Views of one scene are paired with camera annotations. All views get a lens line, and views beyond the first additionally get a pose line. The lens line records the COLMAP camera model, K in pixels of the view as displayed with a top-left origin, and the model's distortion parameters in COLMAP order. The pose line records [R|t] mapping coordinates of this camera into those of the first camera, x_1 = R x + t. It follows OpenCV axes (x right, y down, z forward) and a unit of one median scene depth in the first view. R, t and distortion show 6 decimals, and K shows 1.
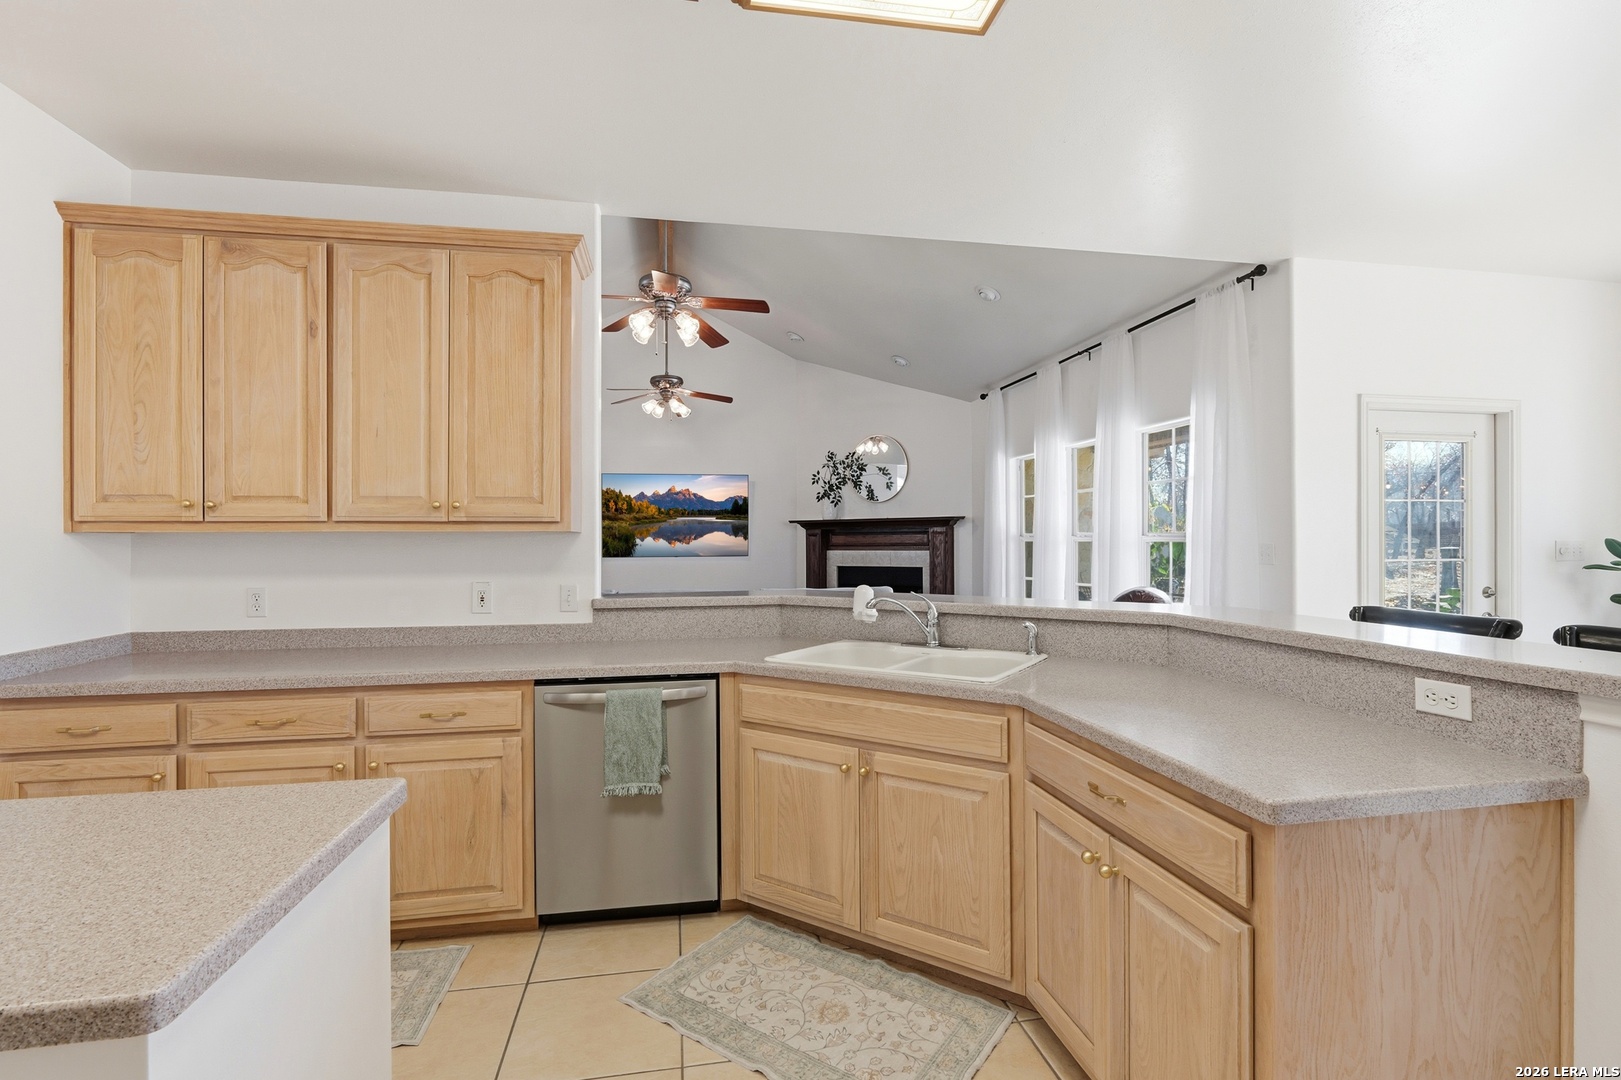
lens RADIAL K [[750.9, 0, 810.5], [0, 750.9, 534.3], [0, 0, 1]] dist [-0.011306, 0.001583]
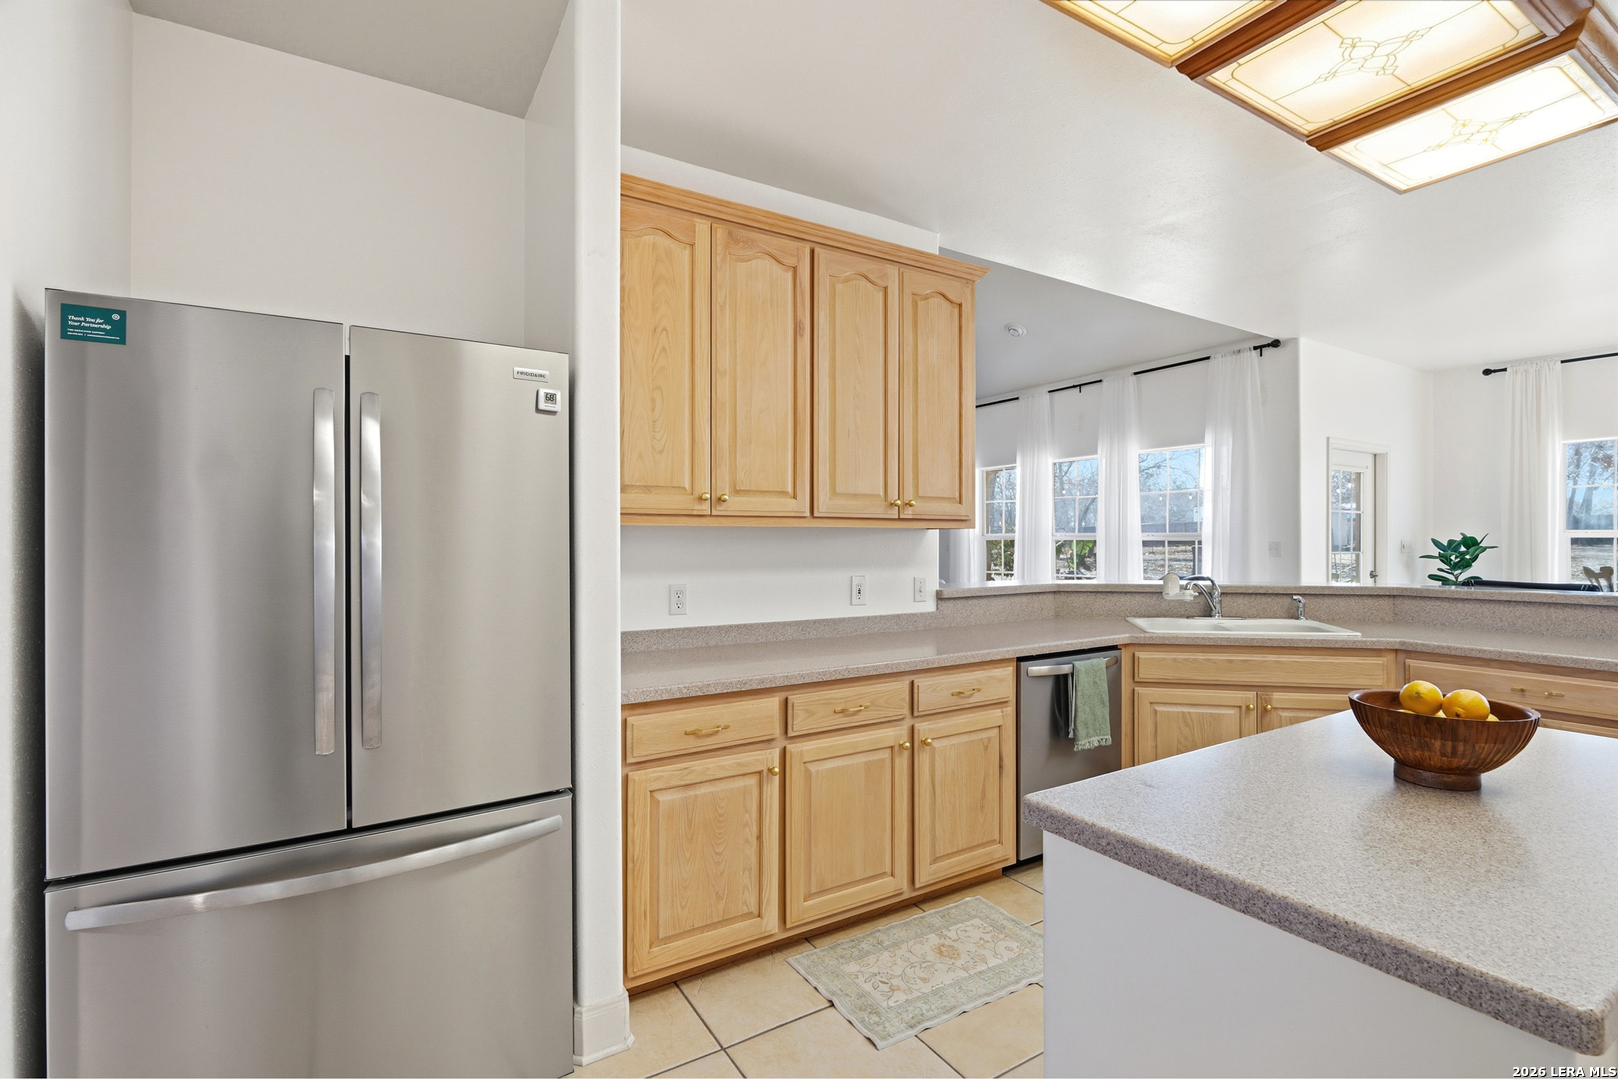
lens RADIAL K [[749.5, 0, 811.9], [0, 749.5, 533.9], [0, 0, 1]] dist [-0.011306, 0.001583]
pose [[0.931989, 0.005690, 0.362443, -1.048881], [-0.005697, 0.999983, -0.001049, 0.007563], [-0.362443, -0.001087, 0.932005, 0.039791]]
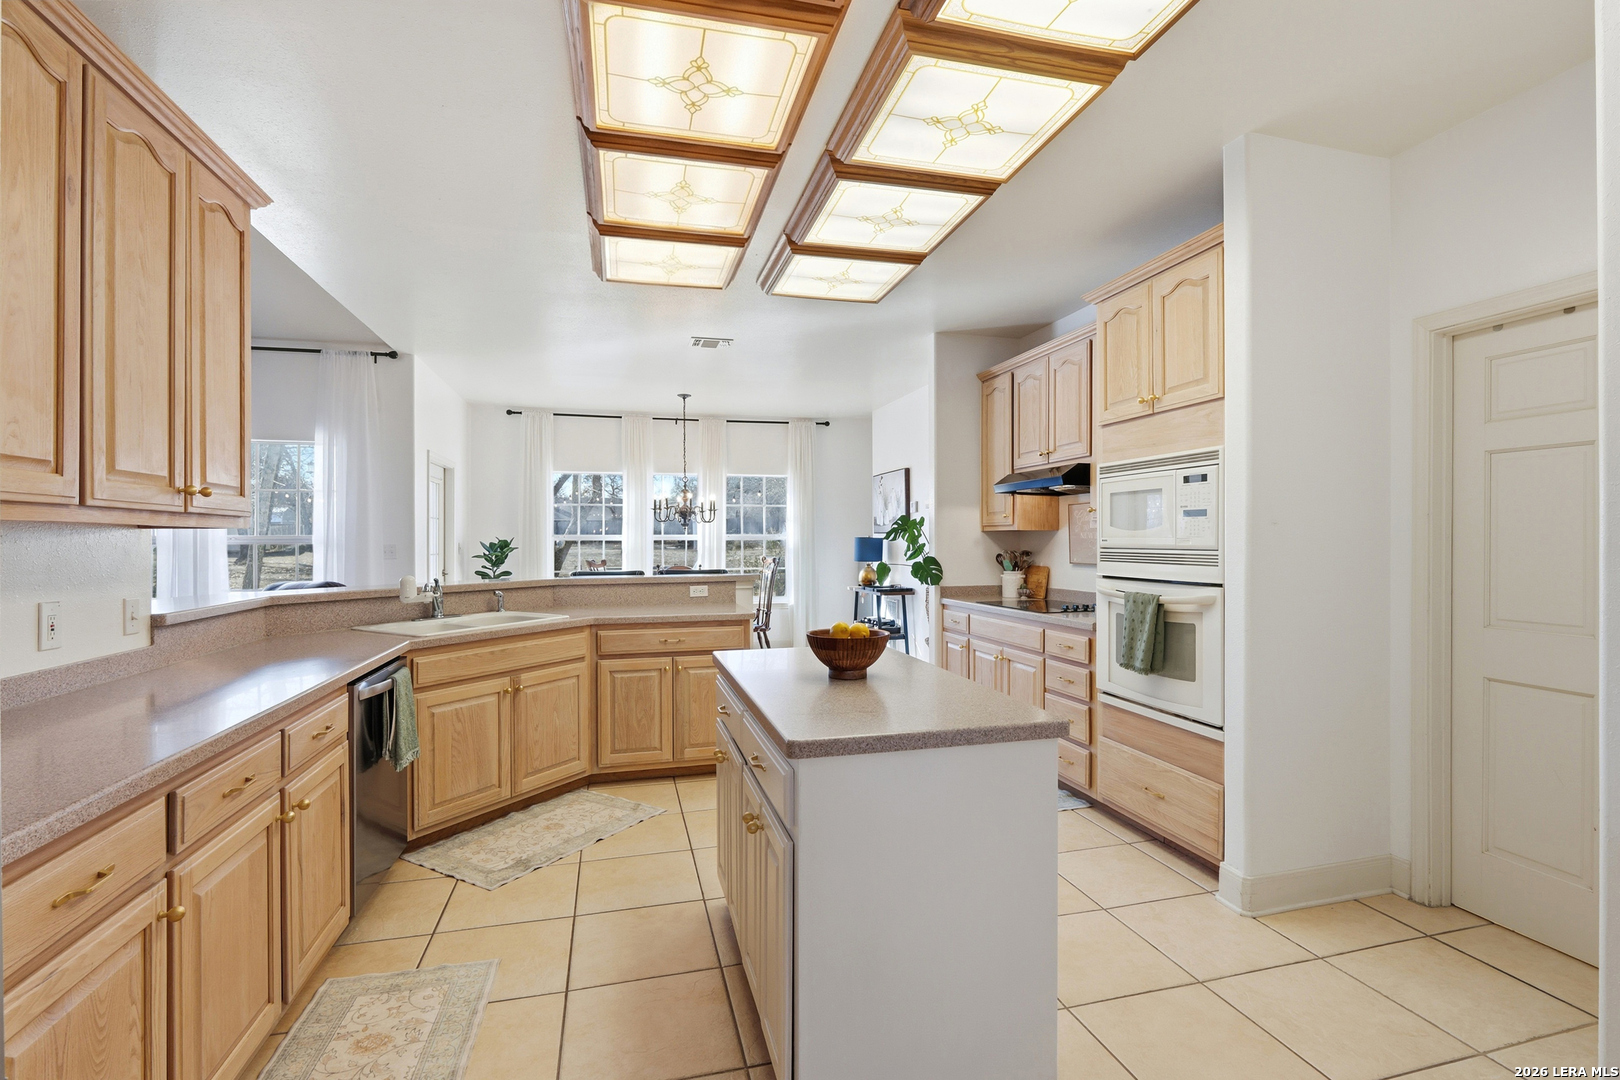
lens RADIAL K [[750.4, 0, 816.3], [0, 750.4, 538.1], [0, 0, 1]] dist [-0.011306, 0.001583]
pose [[-0.077365, 0.006675, 0.996980, -1.350076], [-0.001118, 0.999976, -0.006782, 0.013431], [-0.997002, -0.001640, -0.077356, 0.450767]]
